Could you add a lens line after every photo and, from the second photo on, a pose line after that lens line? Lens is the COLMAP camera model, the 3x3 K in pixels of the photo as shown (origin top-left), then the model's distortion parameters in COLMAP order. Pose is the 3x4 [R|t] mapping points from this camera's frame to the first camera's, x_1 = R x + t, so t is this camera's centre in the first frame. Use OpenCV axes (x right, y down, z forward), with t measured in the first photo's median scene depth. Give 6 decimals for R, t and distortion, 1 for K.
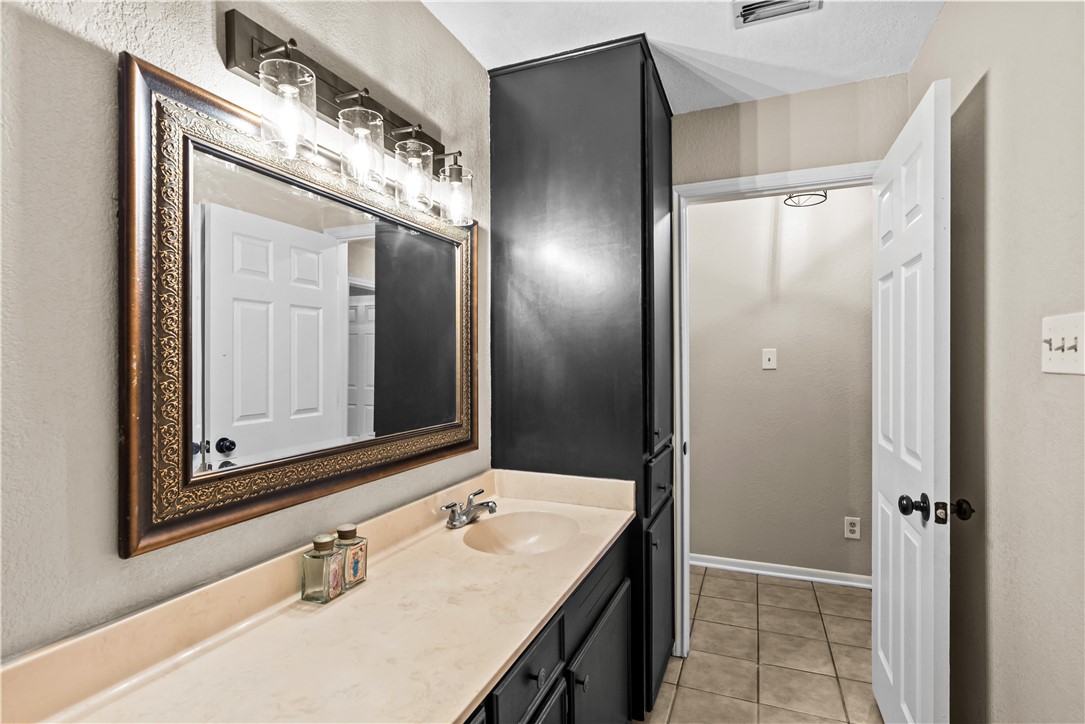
lens RADIAL K [[544.1, 0, 540.7], [0, 544.1, 357.2], [0, 0, 1]] dist [-0.001502, -0.000106]
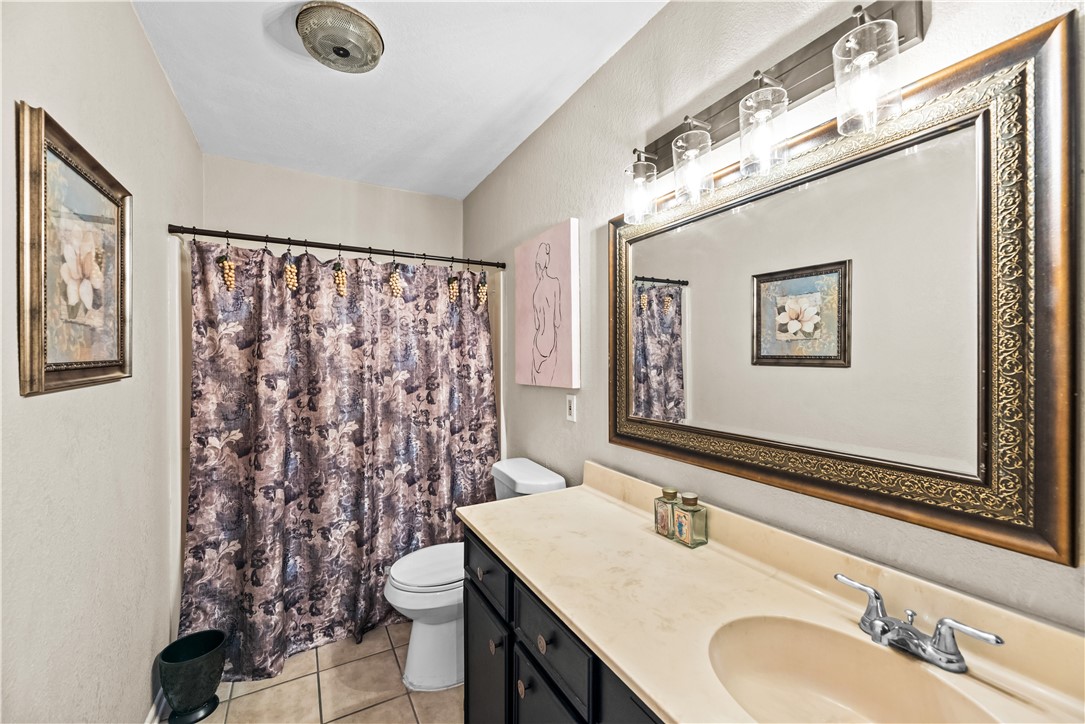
lens RADIAL K [[450.7, 0, 542.8], [0, 450.7, 362.8], [0, 0, 1]] dist [-0.014179, 0.001274]
pose [[-0.637042, 0.004052, -0.770819, 0.610725], [0.001458, 0.999991, 0.004052, 0.019908], [0.770828, 0.001458, -0.637042, 1.397235]]
